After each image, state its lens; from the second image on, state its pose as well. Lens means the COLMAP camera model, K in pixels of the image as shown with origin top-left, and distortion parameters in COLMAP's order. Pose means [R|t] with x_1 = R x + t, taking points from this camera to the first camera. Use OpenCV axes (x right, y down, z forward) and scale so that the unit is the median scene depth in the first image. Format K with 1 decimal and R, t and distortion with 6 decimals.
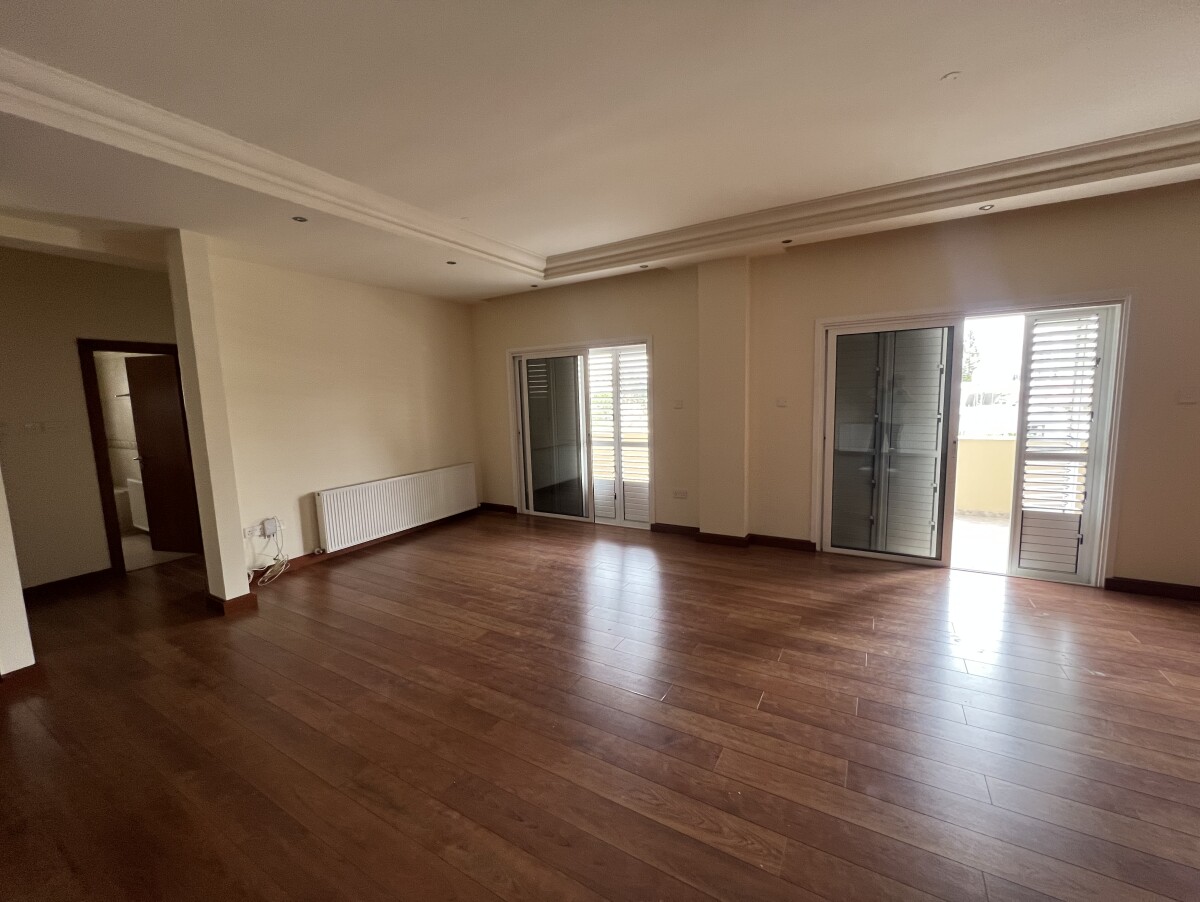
lens RADIAL K [[482.8, 0, 600.0], [0, 482.8, 449.3], [0, 0, 1]] dist [-0.001744, -0.000133]
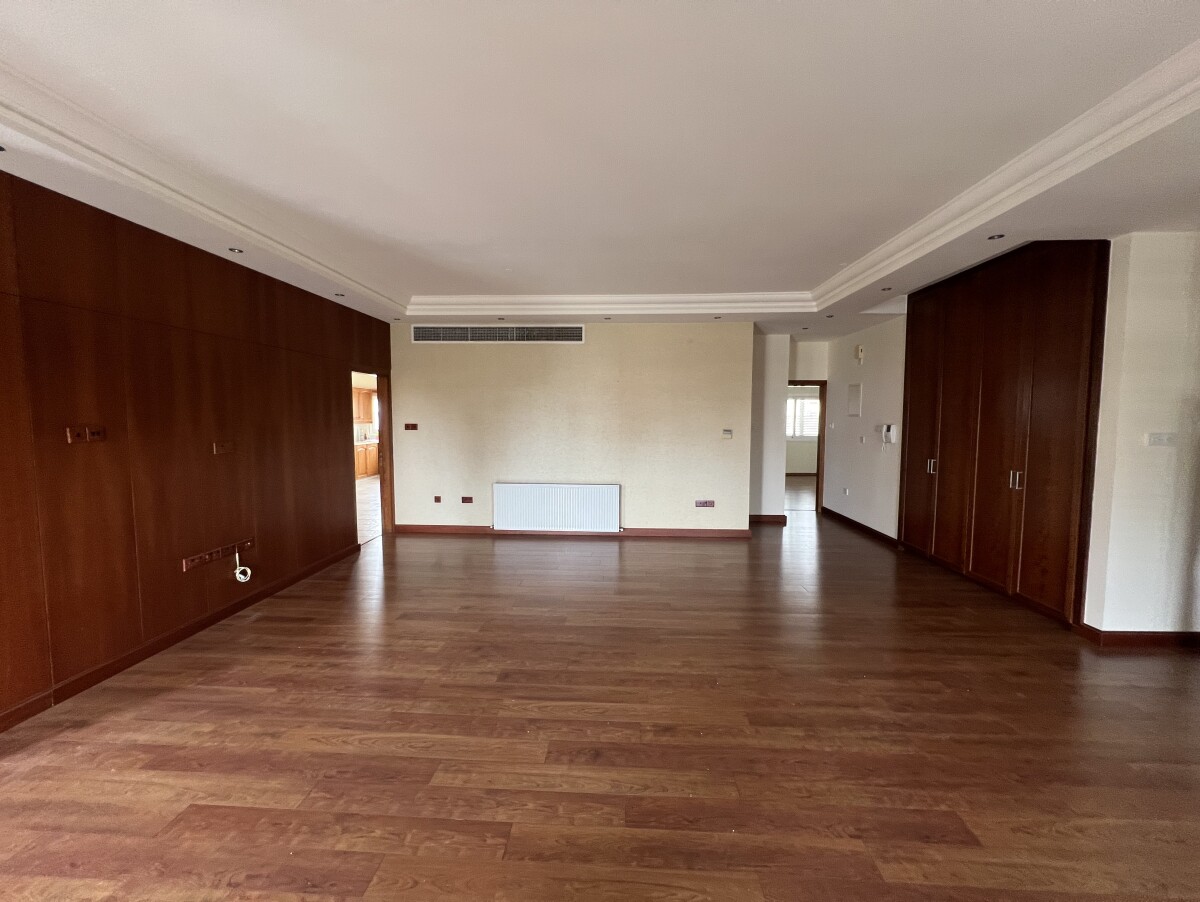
lens RADIAL K [[477.8, 0, 600.0], [0, 477.8, 451.0], [0, 0, 1]] dist [-0.001890, -0.000184]
pose [[-0.890821, 0.062365, -0.450054, 0.332427], [-0.026450, 0.981737, 0.188396, -0.135633], [0.453584, 0.179731, -0.872902, 1.063156]]
